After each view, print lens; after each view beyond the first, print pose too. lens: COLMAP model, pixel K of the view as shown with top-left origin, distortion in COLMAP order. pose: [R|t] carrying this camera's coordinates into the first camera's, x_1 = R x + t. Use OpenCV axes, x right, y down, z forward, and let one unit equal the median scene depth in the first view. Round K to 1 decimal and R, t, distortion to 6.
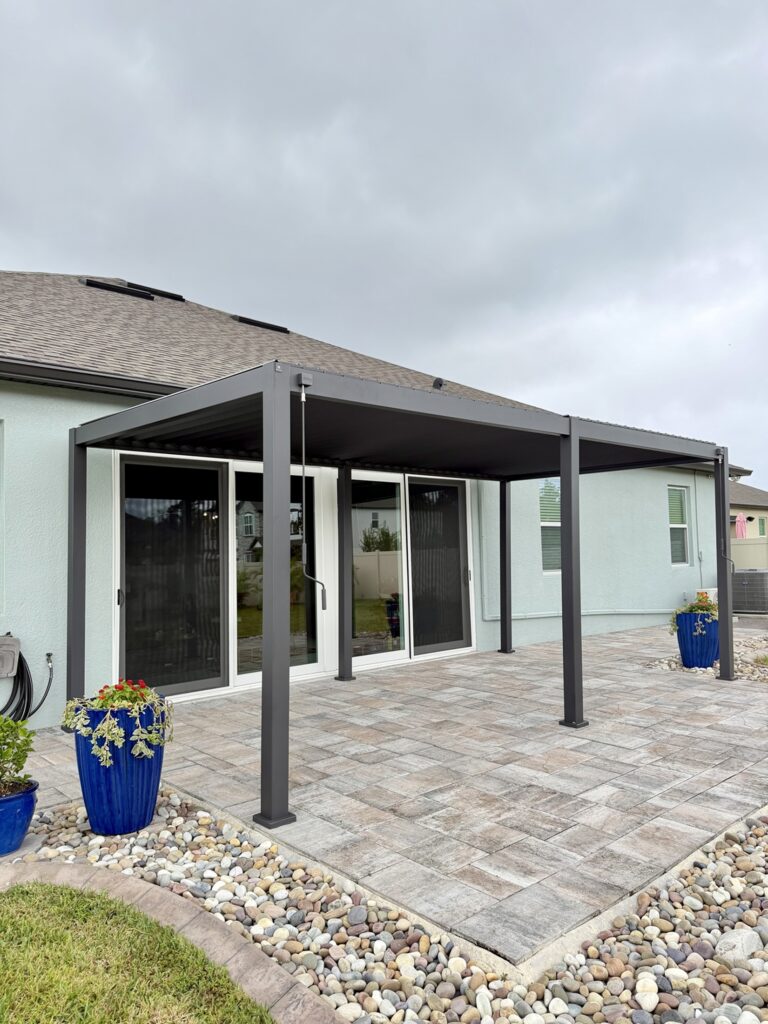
lens RADIAL K [[727.8, 0, 384.0], [0, 727.8, 512.0], [0, 0, 1]] dist [0.044522, -0.058700]
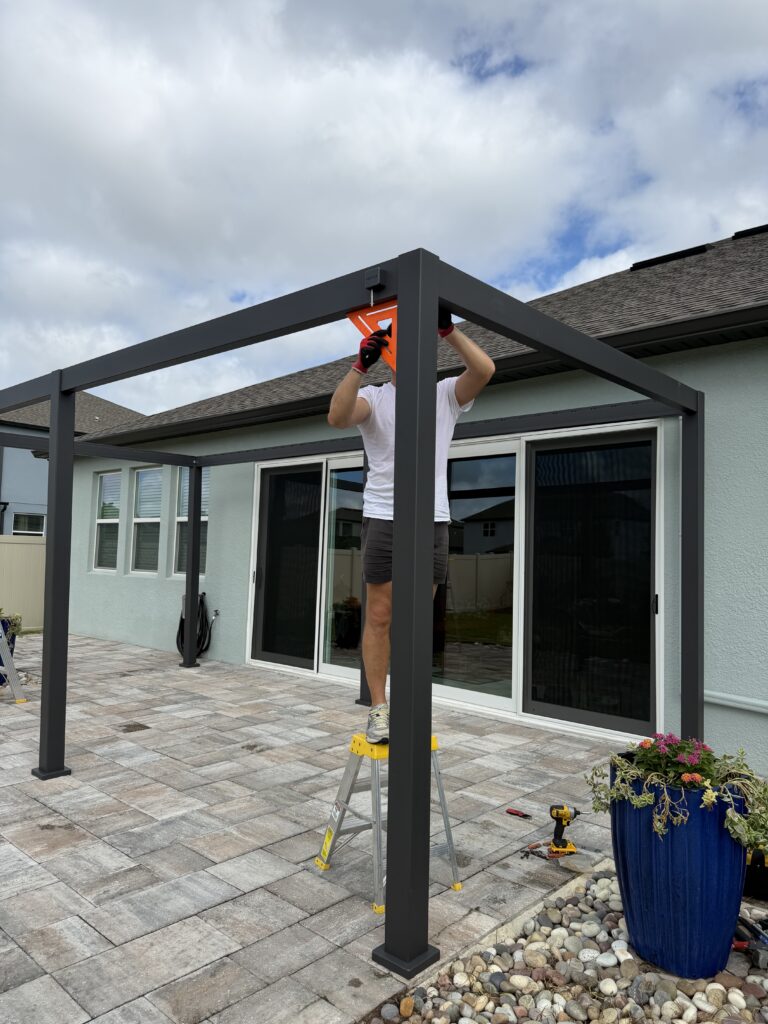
lens RADIAL K [[727.8, 0, 384.0], [0, 727.8, 512.0], [0, 0, 1]] dist [0.044522, -0.058700]
pose [[0.066493, -0.031931, -0.997276, 0.794163], [0.028953, 0.999129, -0.030059, 0.037485], [0.997367, -0.026876, 0.067360, 0.947515]]
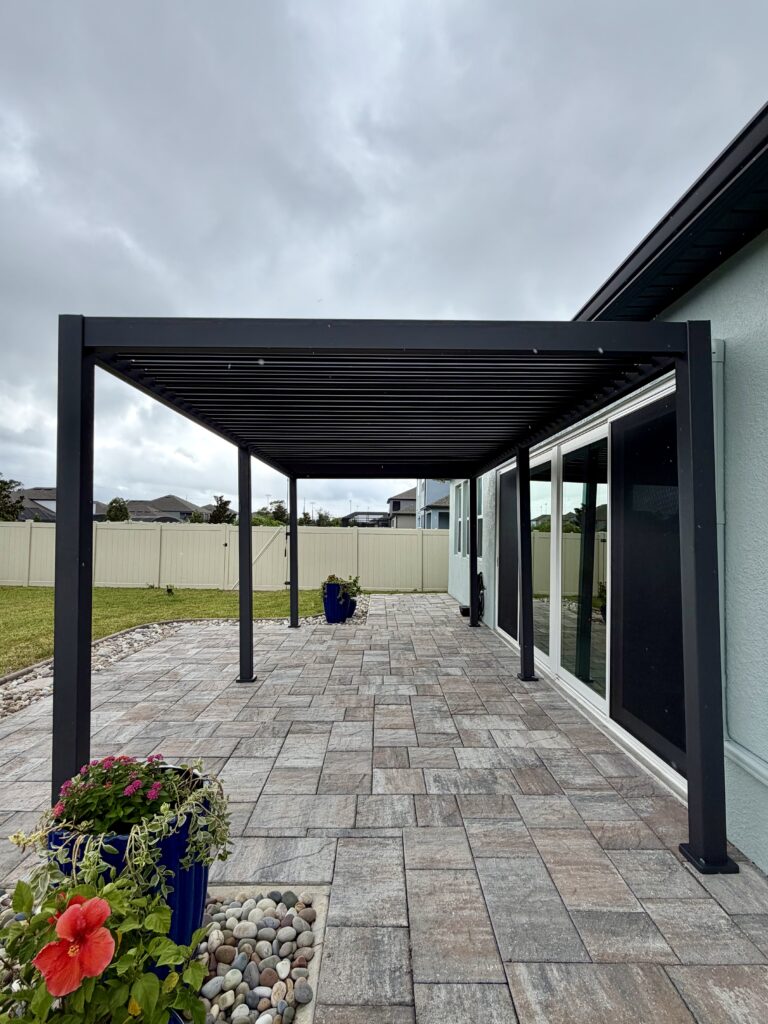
lens RADIAL K [[507.8, 0, 384.0], [0, 507.8, 512.0], [0, 0, 1]] dist [0.000436, -0.000215]
pose [[-0.682601, -0.011951, -0.730694, 0.546594], [0.044414, 0.997340, -0.057803, 0.047823], [0.729440, -0.071910, -0.680254, 1.329408]]
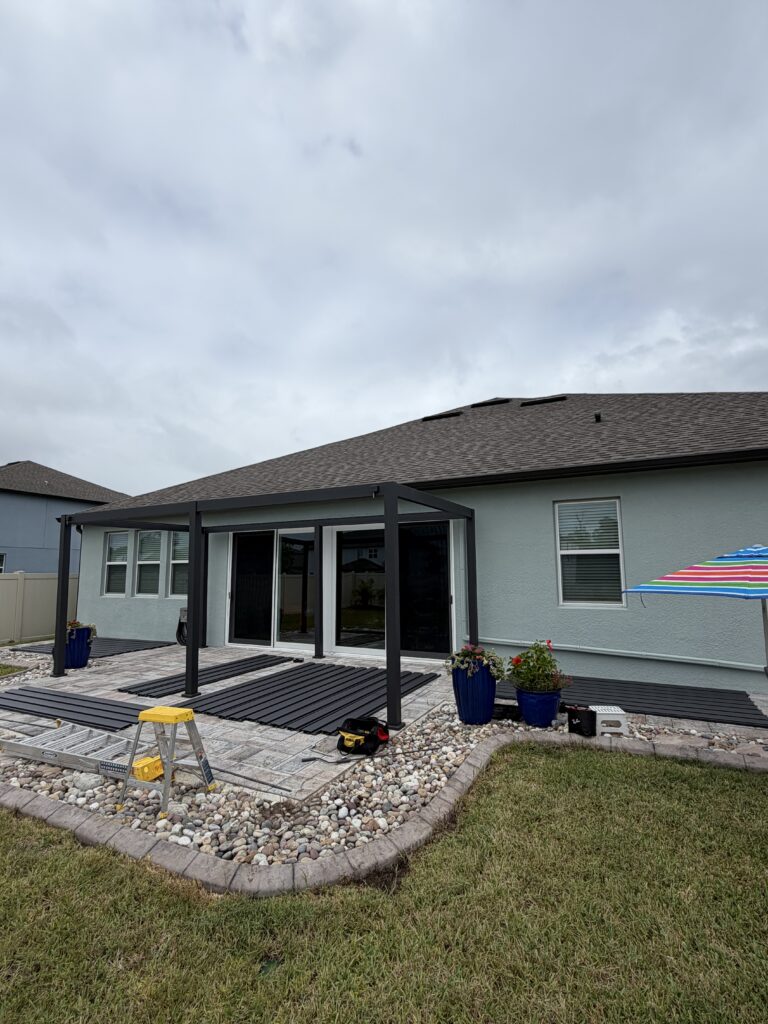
lens RADIAL K [[503.4, 0, 388.0], [0, 503.4, 517.1], [0, 0, 1]] dist [-0.003067, -0.000705]
pose [[0.344443, -0.080307, -0.935366, 1.071516], [0.049162, 0.996510, -0.067454, 0.002016], [0.937519, -0.022750, 0.347189, 0.763286]]
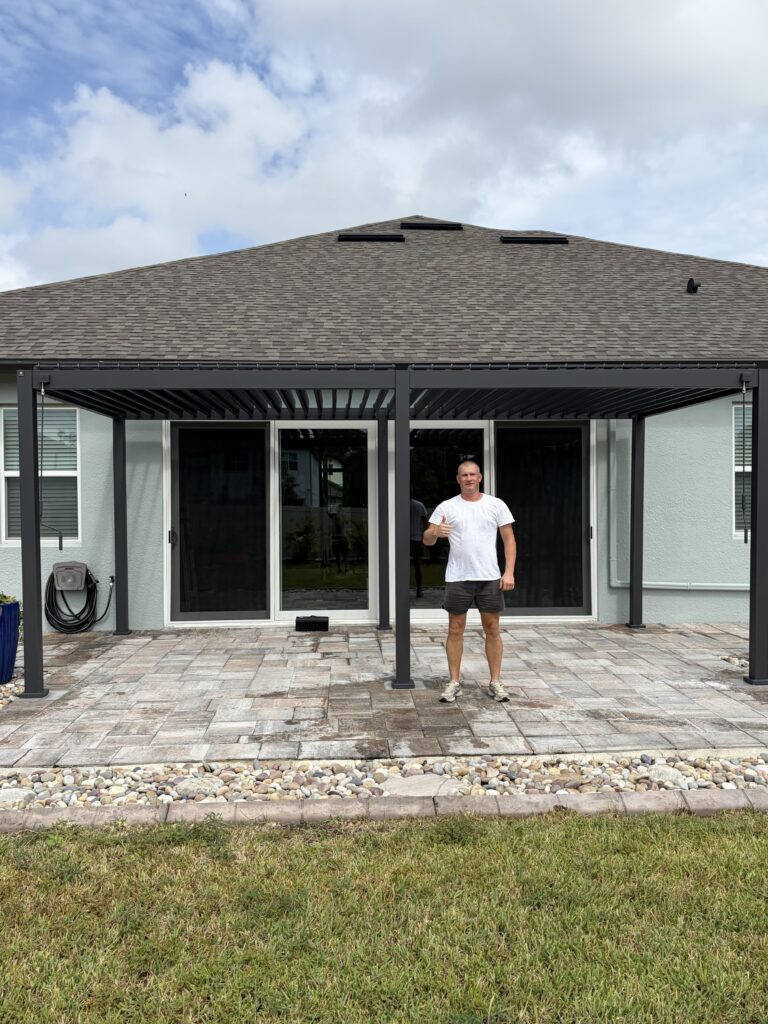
lens RADIAL K [[894.3, 0, 387.8], [0, 894.3, 513.2], [0, 0, 1]] dist [0.052055, -0.001885]
pose [[0.770326, 0.030726, -0.636910, 0.744049], [0.022842, 0.996868, 0.075719, -0.026067], [0.637241, -0.072877, 0.767211, 0.054254]]
